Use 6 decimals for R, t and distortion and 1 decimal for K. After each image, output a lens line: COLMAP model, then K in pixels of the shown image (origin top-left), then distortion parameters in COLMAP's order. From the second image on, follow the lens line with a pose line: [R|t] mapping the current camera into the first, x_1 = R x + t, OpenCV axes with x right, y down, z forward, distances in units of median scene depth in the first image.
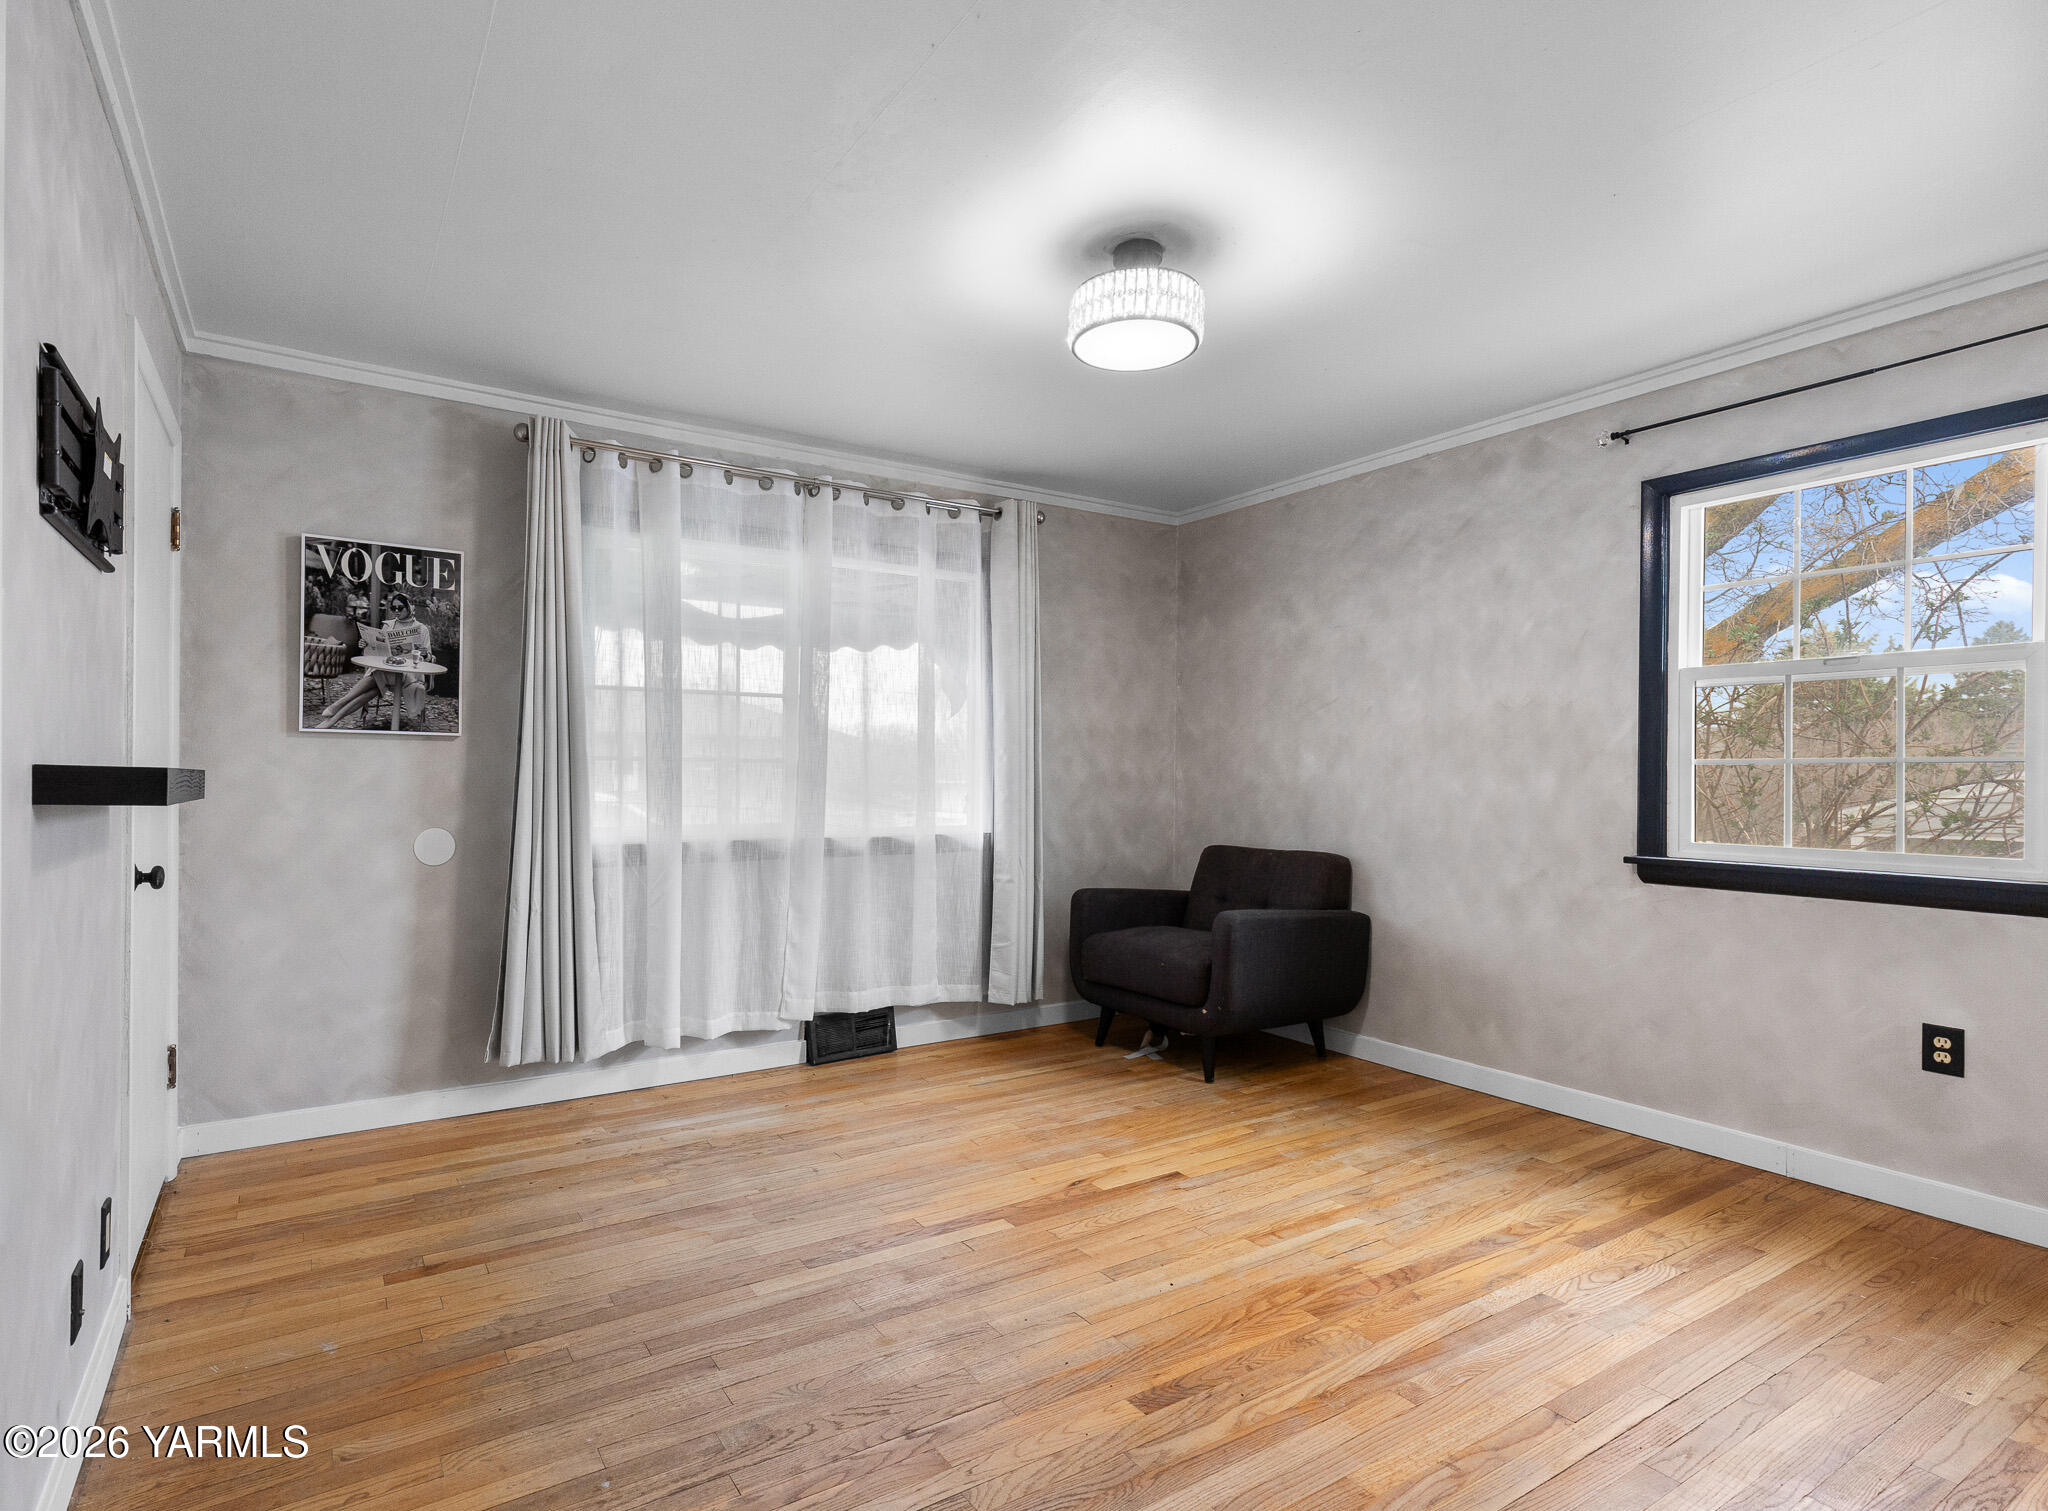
lens RADIAL K [[1029.0, 0, 933.5], [0, 1029.0, 773.1], [0, 0, 1]] dist [0.012320, 0.000051]
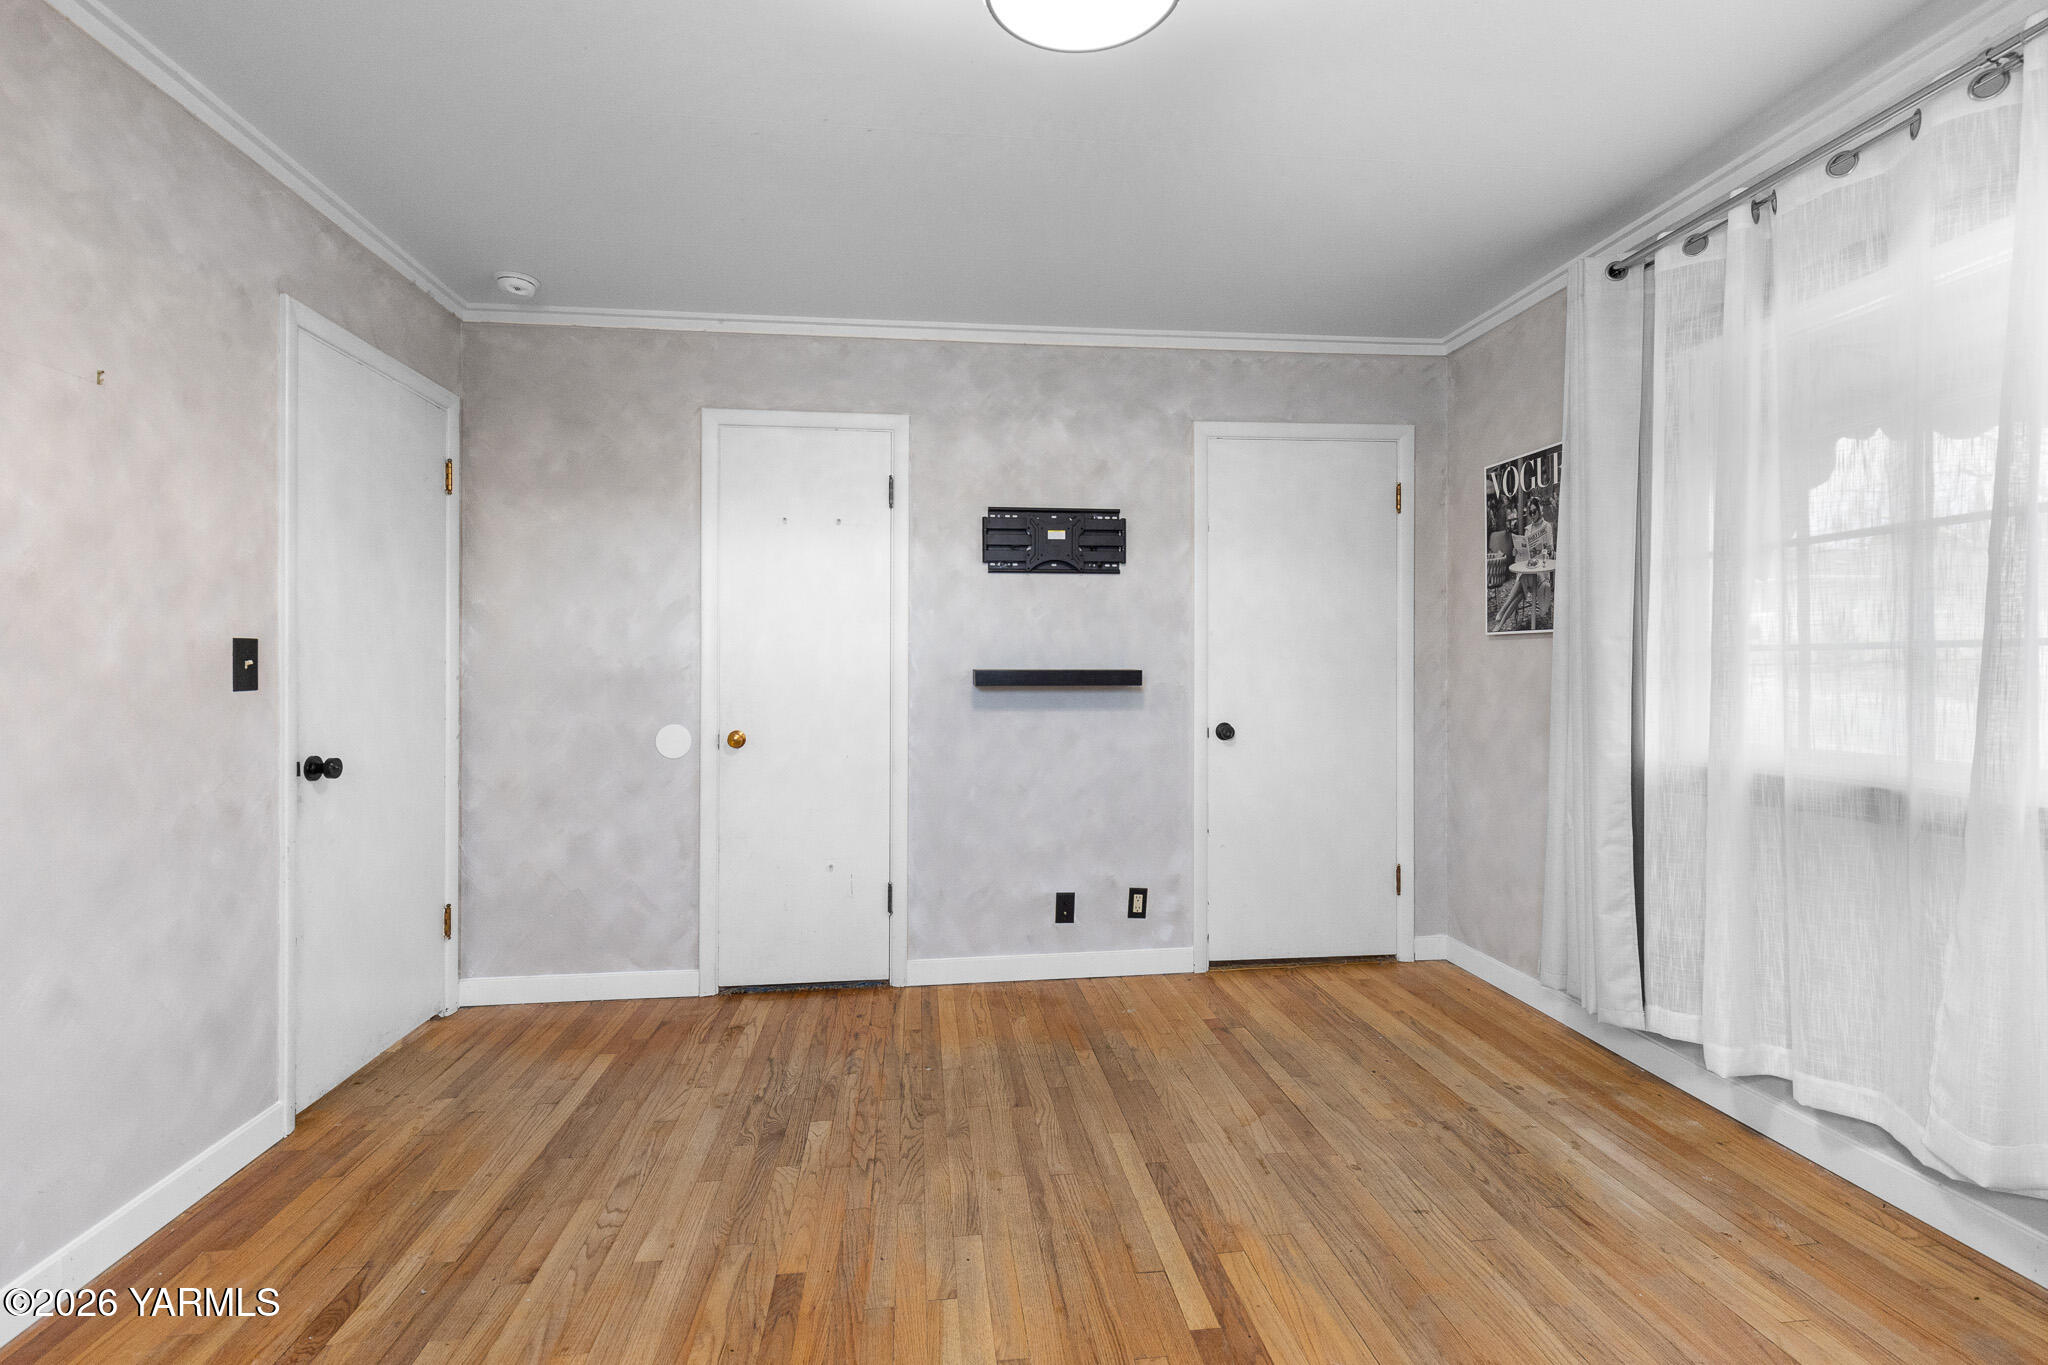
lens RADIAL K [[949.2, 0, 1022.5], [0, 949.2, 657.2], [0, 0, 1]] dist [0.011793, 0.000070]
pose [[-0.416818, -0.014786, -0.908870, 0.581708], [0.002082, 0.999850, -0.017221, 0.002021], [0.908988, -0.009070, -0.416725, 0.955414]]
